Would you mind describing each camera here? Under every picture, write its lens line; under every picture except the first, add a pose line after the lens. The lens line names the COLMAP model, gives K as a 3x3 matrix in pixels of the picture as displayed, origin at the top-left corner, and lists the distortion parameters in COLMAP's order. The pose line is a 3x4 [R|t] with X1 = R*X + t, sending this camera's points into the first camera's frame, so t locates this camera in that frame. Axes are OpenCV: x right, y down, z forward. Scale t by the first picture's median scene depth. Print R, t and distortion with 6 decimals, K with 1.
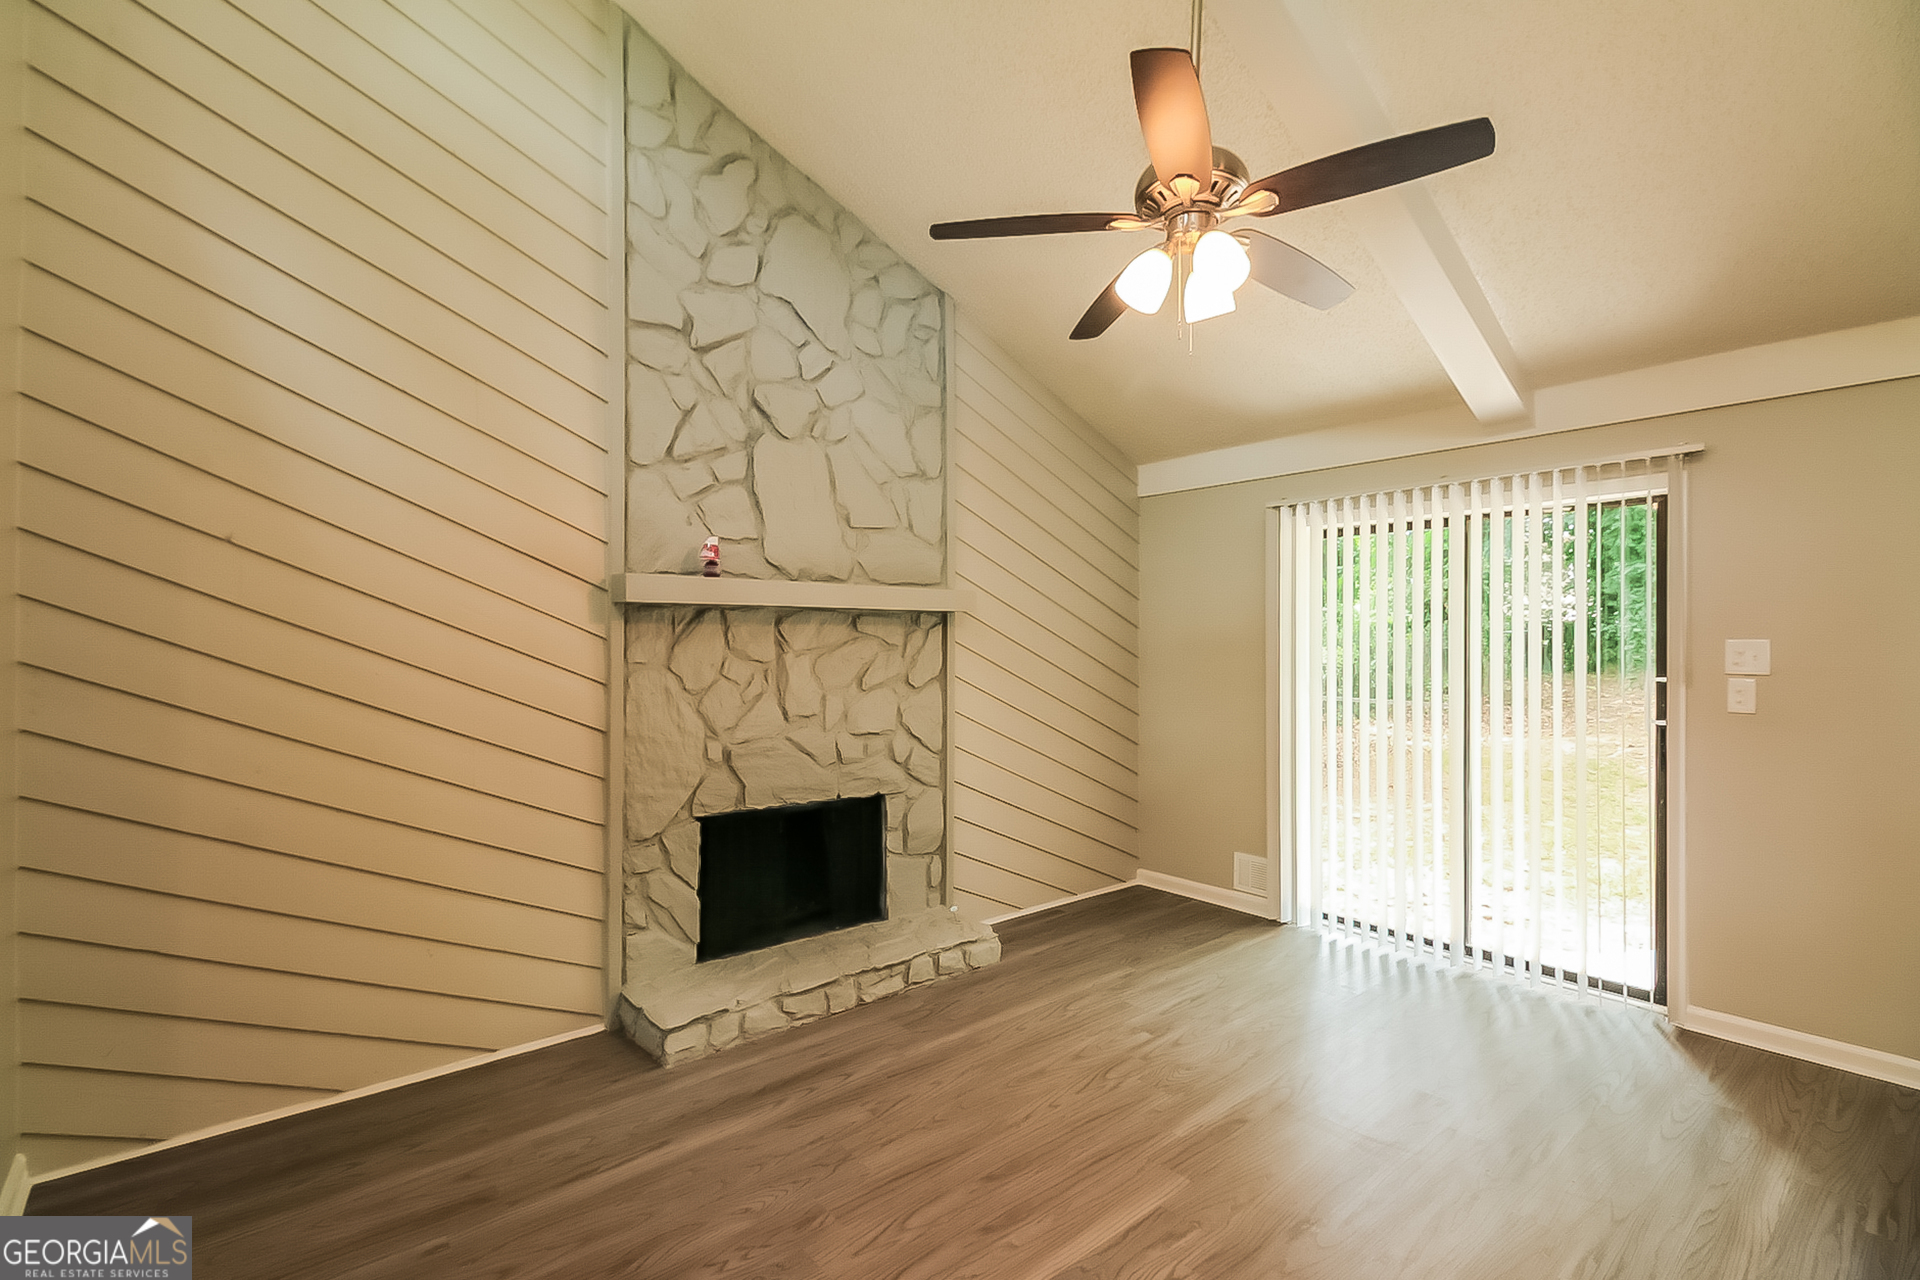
lens RADIAL K [[881.0, 0, 960.0], [0, 881.0, 640.0], [0, 0, 1]] dist [0.003625, 0.000186]
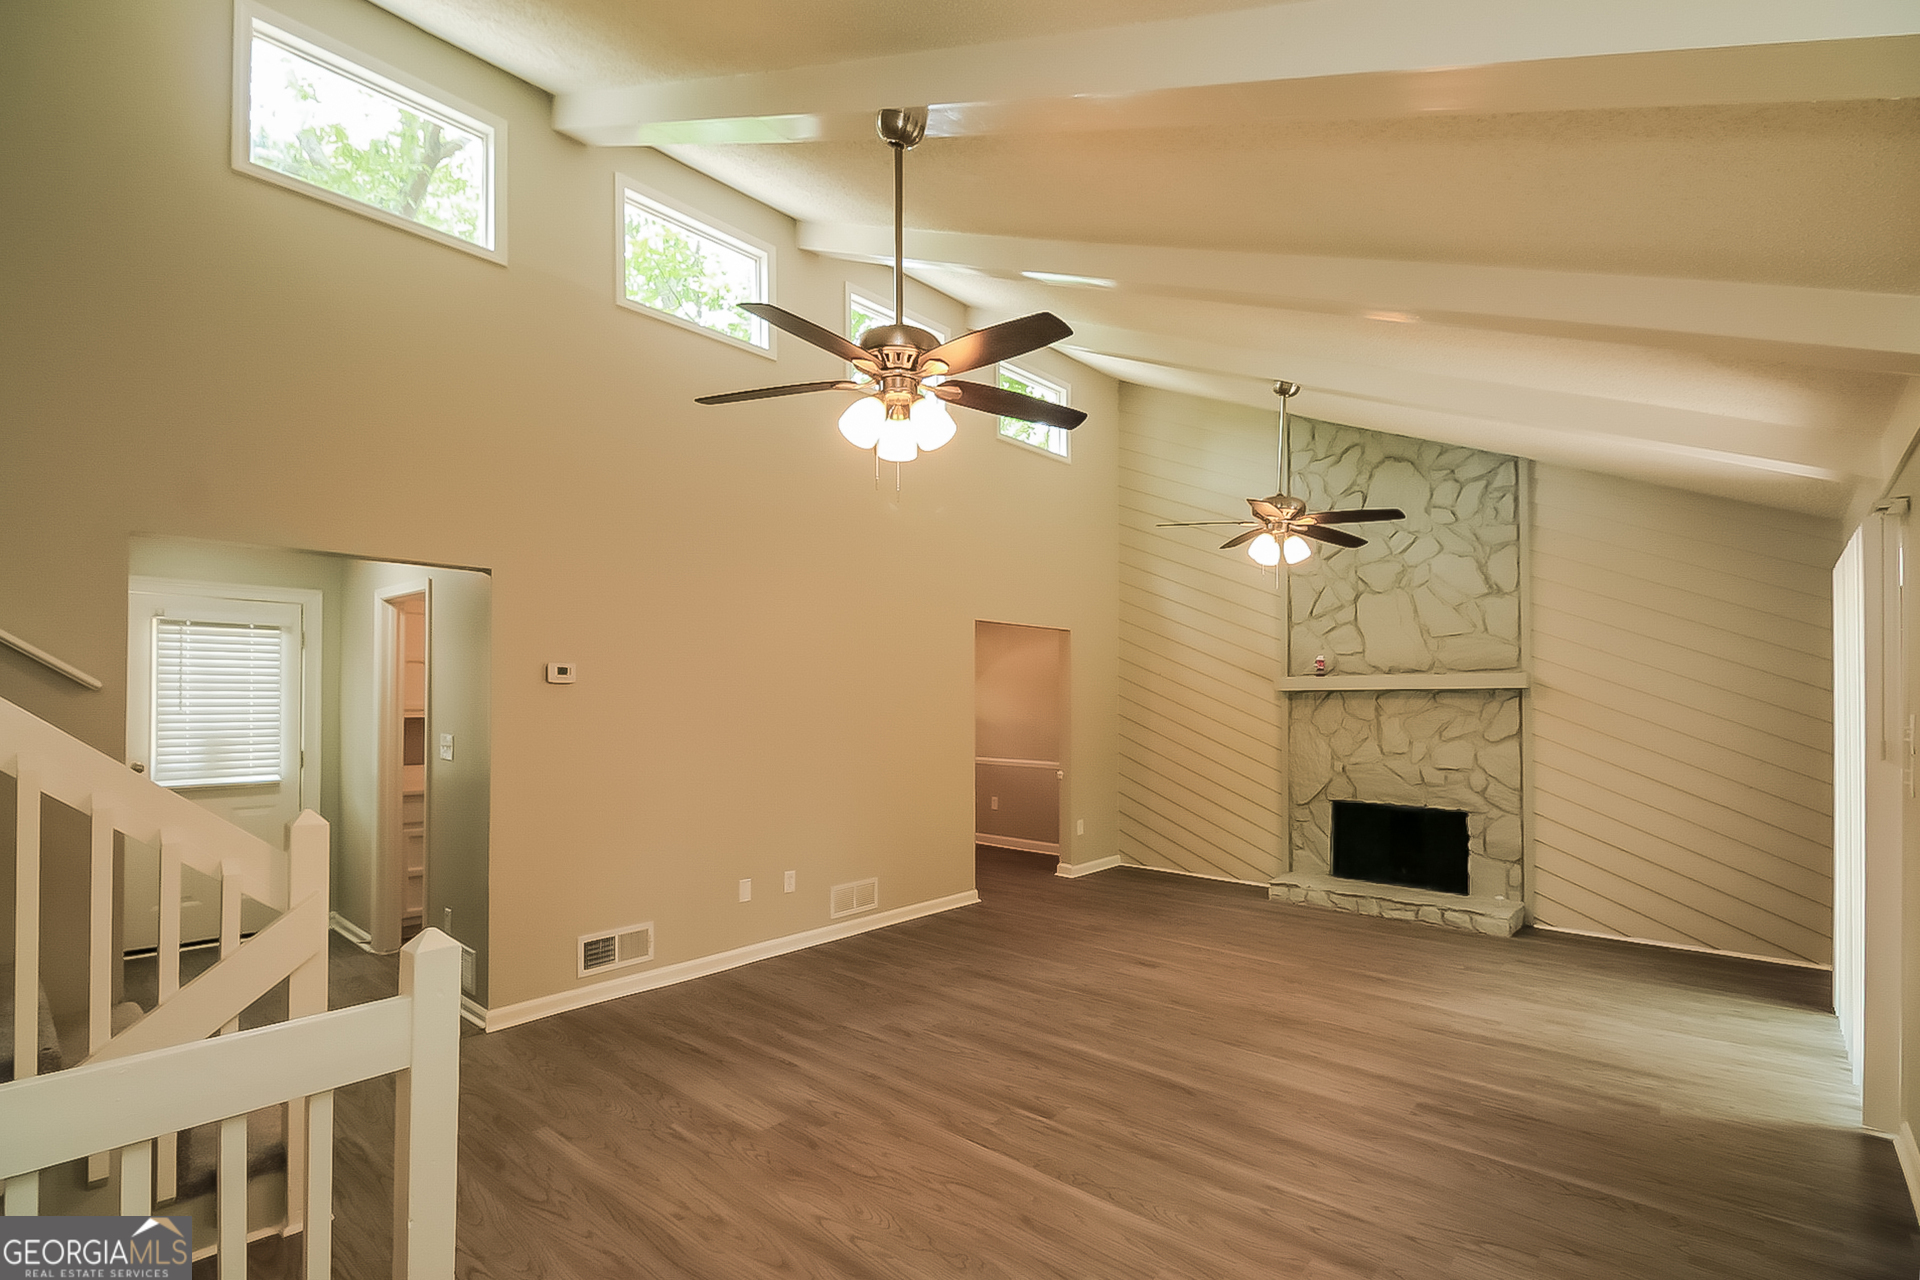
lens RADIAL K [[883.0, 0, 961.3], [0, 883.0, 699.7], [0, 0, 1]] dist [0.000058, -0.000046]
pose [[0.137599, -0.006106, -0.990469, 1.412422], [-0.001227, 0.999979, -0.006335, -0.004550], [0.990487, 0.002087, 0.137588, -0.061446]]
